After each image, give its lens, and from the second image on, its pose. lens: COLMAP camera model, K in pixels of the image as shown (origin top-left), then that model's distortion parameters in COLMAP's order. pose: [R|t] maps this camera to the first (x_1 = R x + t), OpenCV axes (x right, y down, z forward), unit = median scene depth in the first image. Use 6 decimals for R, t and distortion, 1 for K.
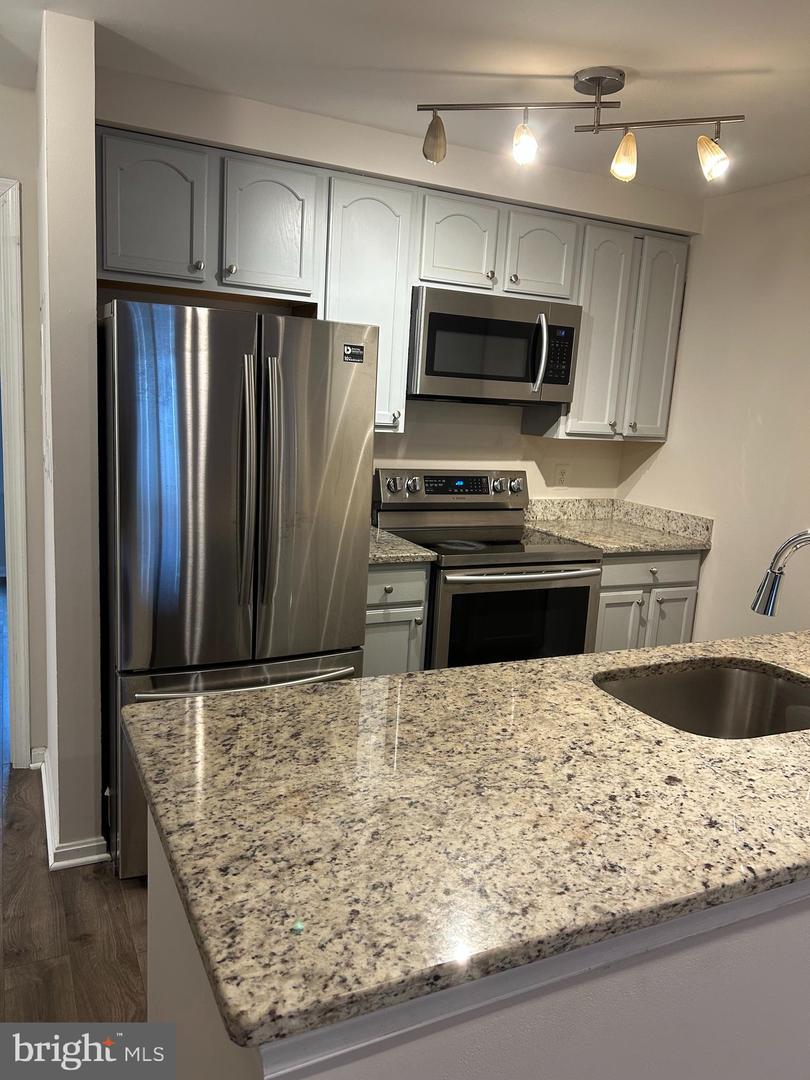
lens RADIAL K [[831.1, 0, 405.0], [0, 831.1, 540.0], [0, 0, 1]] dist [0.082903, -0.145417]
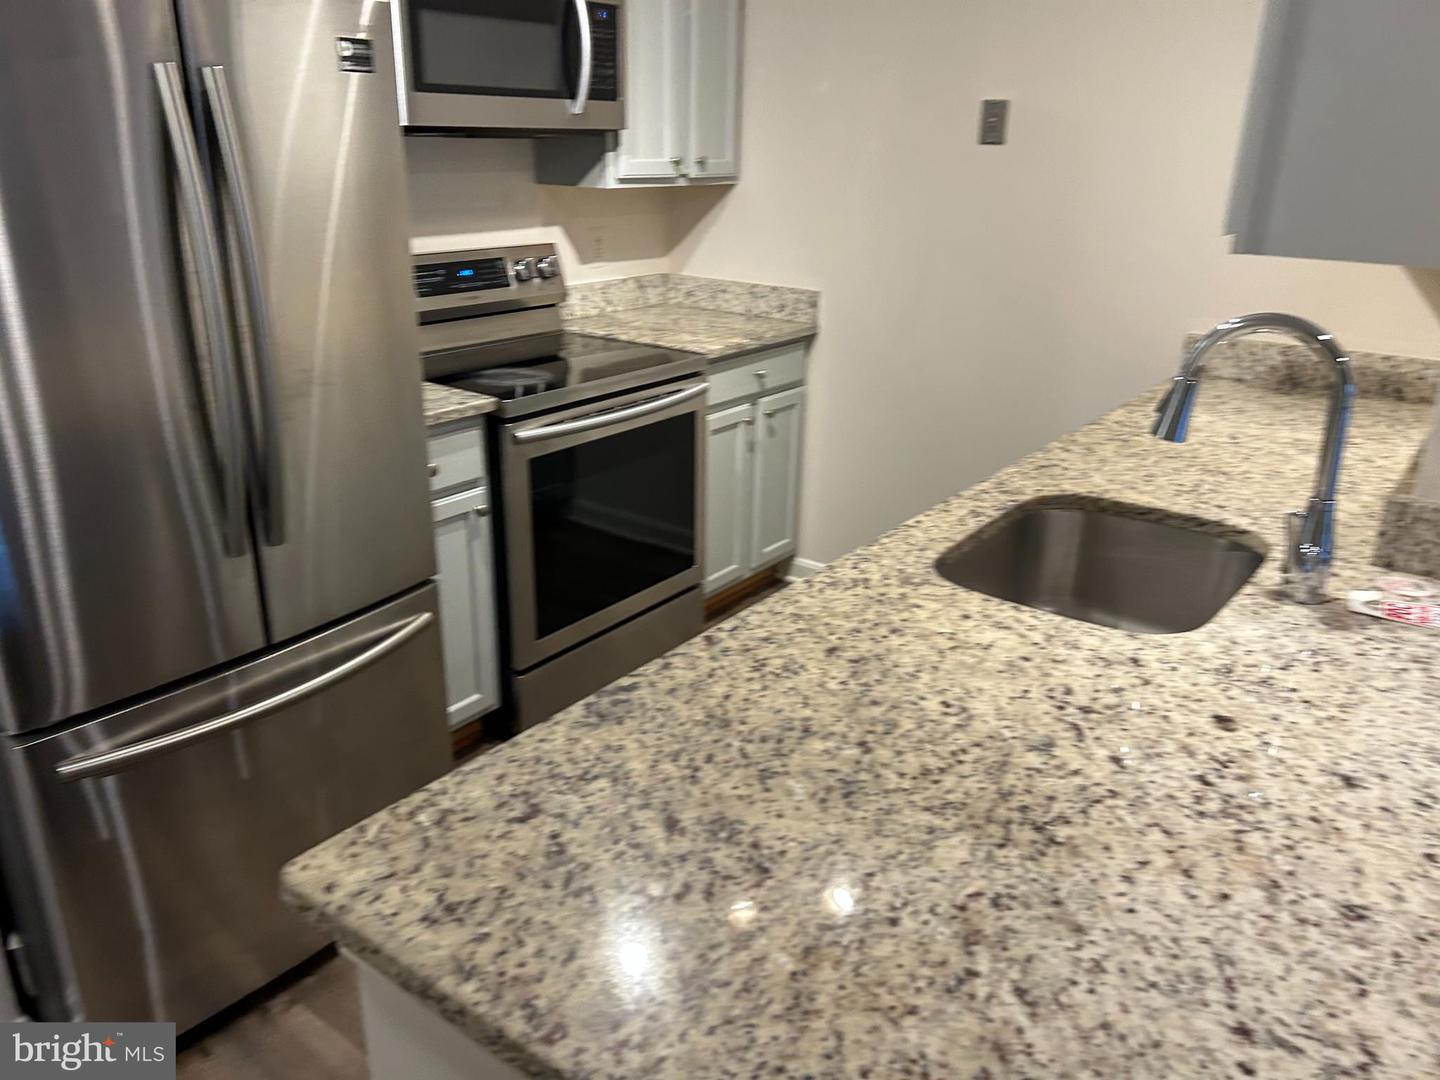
lens RADIAL K [[1108.1, 0, 722.7], [0, 1108.1, 518.9], [0, 0, 1]] dist [0.082903, -0.145417]
pose [[0.886281, -0.193408, 0.420831, -0.176023], [0.114605, 0.971958, 0.205337, -0.046856], [-0.448744, -0.133757, 0.883594, 0.187680]]
